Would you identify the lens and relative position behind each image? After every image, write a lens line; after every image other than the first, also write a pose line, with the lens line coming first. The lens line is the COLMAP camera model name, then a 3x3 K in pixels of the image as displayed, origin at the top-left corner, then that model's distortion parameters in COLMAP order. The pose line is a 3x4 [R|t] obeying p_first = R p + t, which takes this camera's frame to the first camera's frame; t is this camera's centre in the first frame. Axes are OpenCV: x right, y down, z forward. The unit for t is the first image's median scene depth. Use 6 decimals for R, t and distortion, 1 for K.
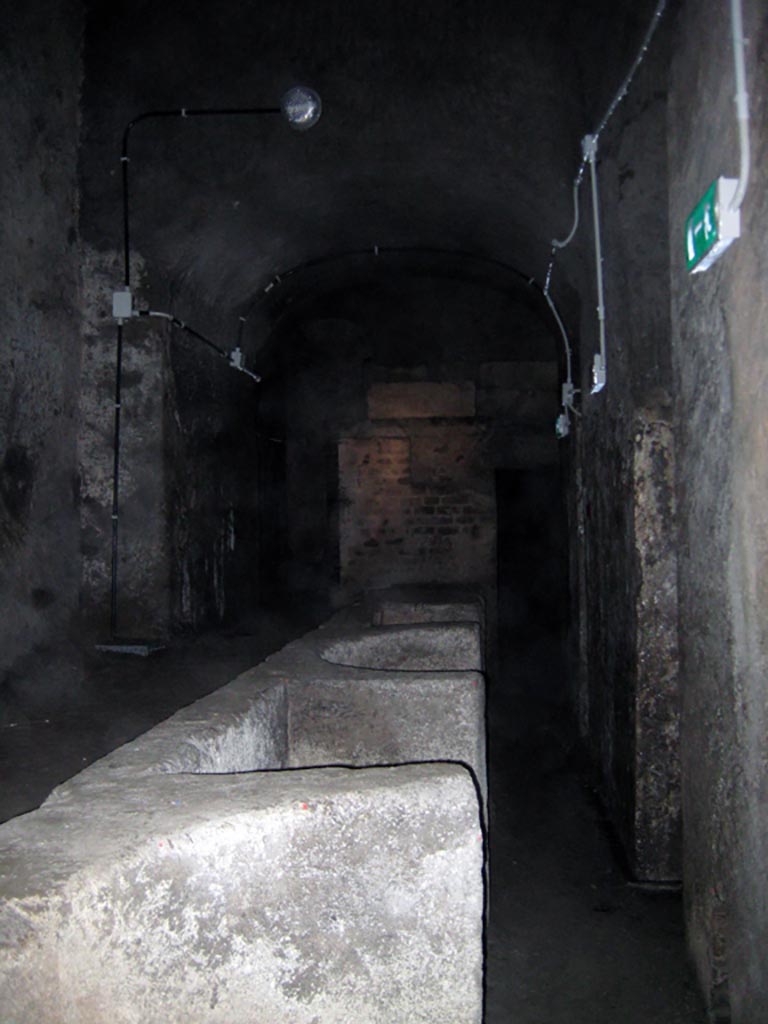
lens RADIAL K [[1040.0, 0, 384.0], [0, 1040.0, 512.0], [0, 0, 1]] dist [-0.158957, 0.189368]
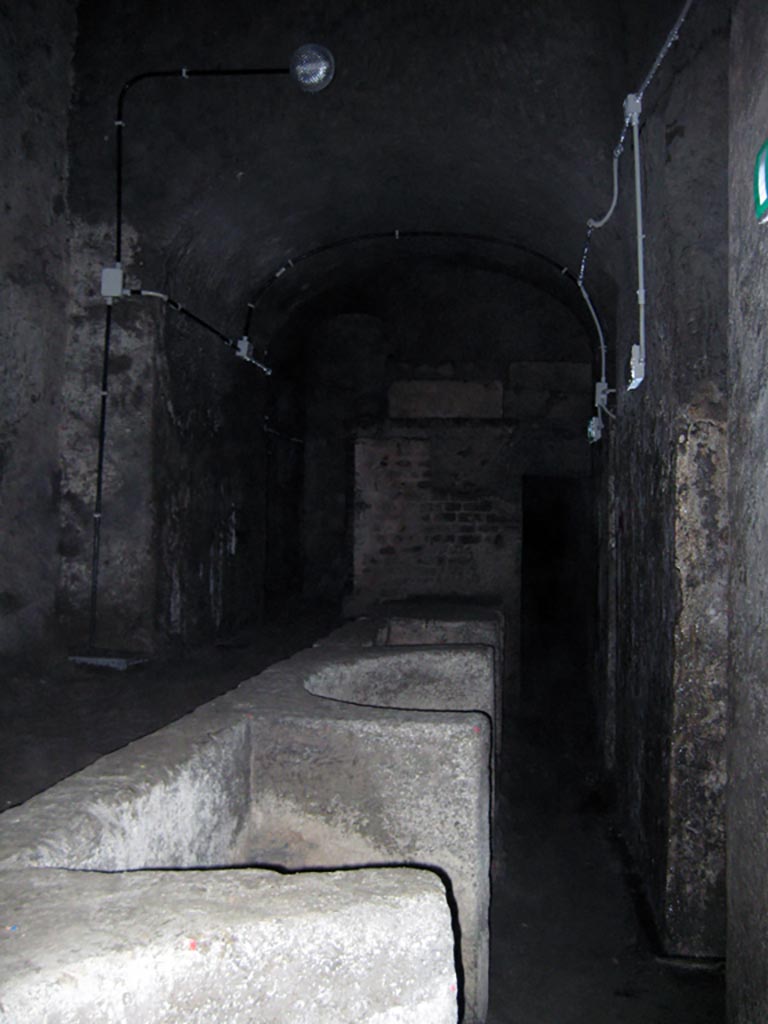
lens RADIAL K [[1040.0, 0, 384.0], [0, 1040.0, 512.0], [0, 0, 1]] dist [-0.158957, 0.189368]
pose [[0.999202, 0.026342, -0.030031, 0.023362], [-0.026491, 0.999639, -0.004588, -0.000600], [0.029899, 0.005379, 0.999538, 0.122277]]
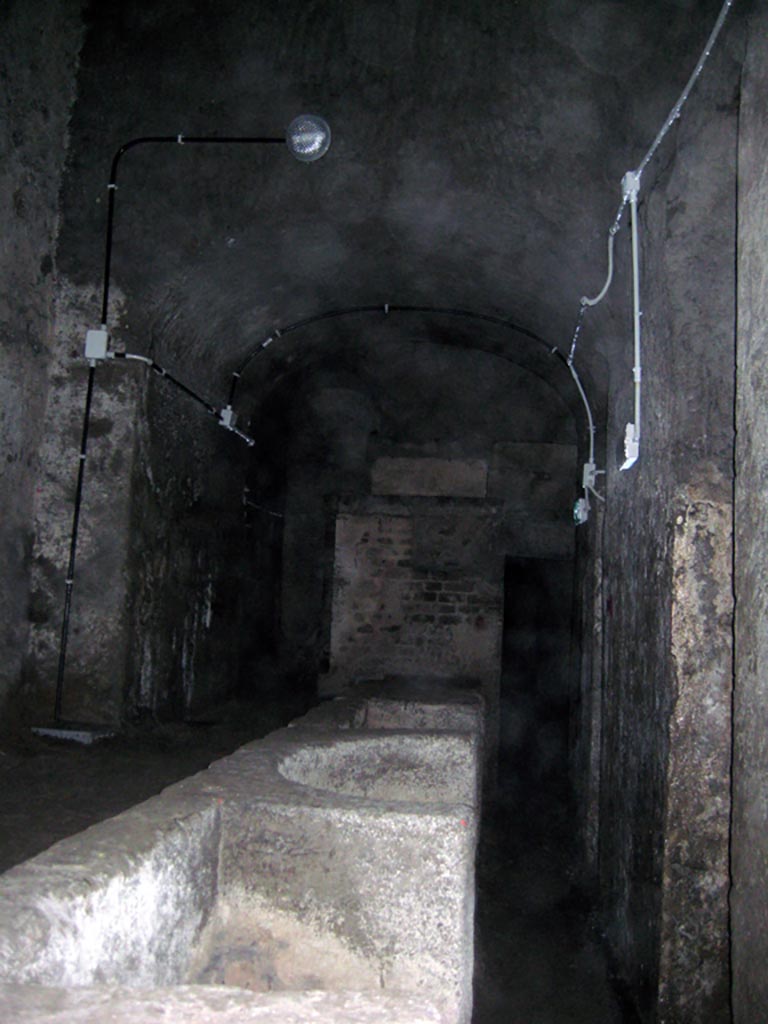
lens RADIAL K [[1040.6, 0, 371.7], [0, 1040.6, 503.0], [0, 0, 1]] dist [-0.163690, 0.194787]
pose [[0.998159, 0.055924, -0.023487, 0.016600], [-0.057811, 0.994324, -0.089314, 0.001954], [0.018358, 0.090508, 0.995727, 0.153663]]
